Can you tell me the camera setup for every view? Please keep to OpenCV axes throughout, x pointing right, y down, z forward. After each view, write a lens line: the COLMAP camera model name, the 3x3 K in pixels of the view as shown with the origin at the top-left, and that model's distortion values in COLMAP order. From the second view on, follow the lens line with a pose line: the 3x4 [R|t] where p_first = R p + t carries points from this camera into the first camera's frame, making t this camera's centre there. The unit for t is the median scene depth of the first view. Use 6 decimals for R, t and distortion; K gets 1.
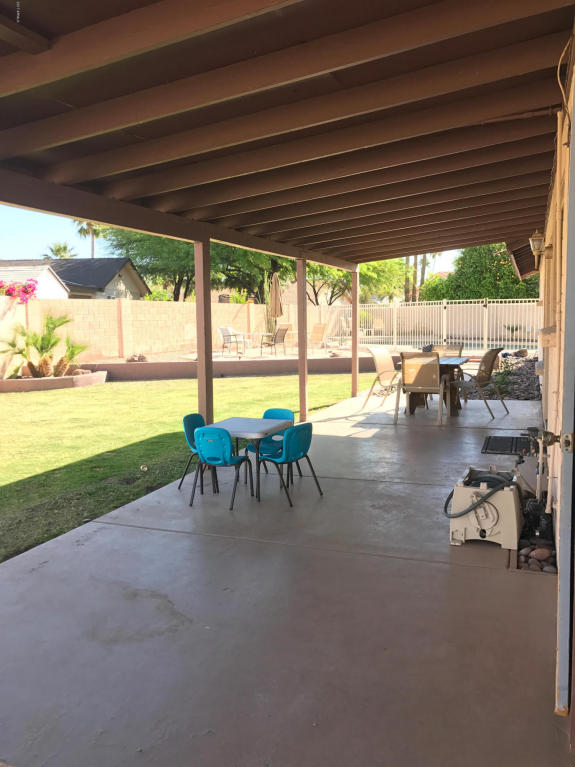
lens RADIAL K [[617.8, 0, 287.5], [0, 617.8, 383.5], [0, 0, 1]] dist [0.071621, -0.093119]
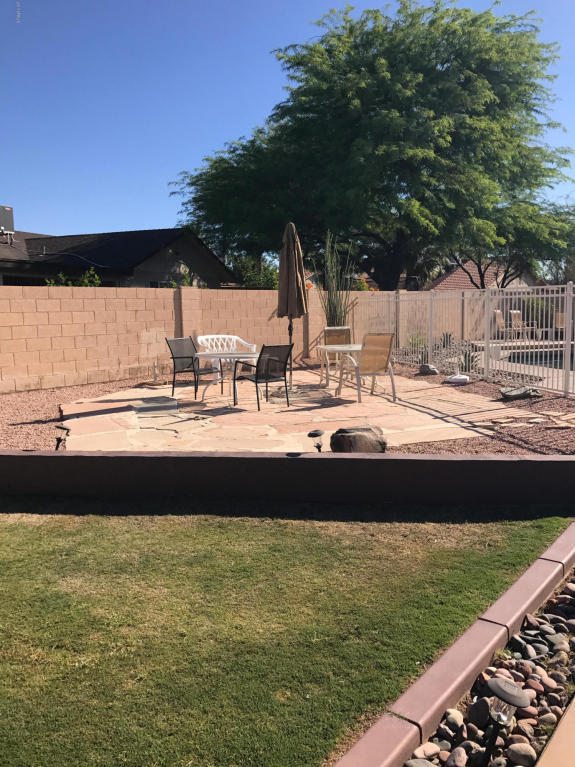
lens RADIAL K [[617.8, 0, 287.5], [0, 617.8, 383.5], [0, 0, 1]] dist [0.071621, -0.093119]
pose [[0.954506, 0.022922, -0.297311, 0.077984], [-0.017572, 0.999632, 0.020655, -0.040289], [0.297675, -0.014491, 0.954557, 0.336260]]
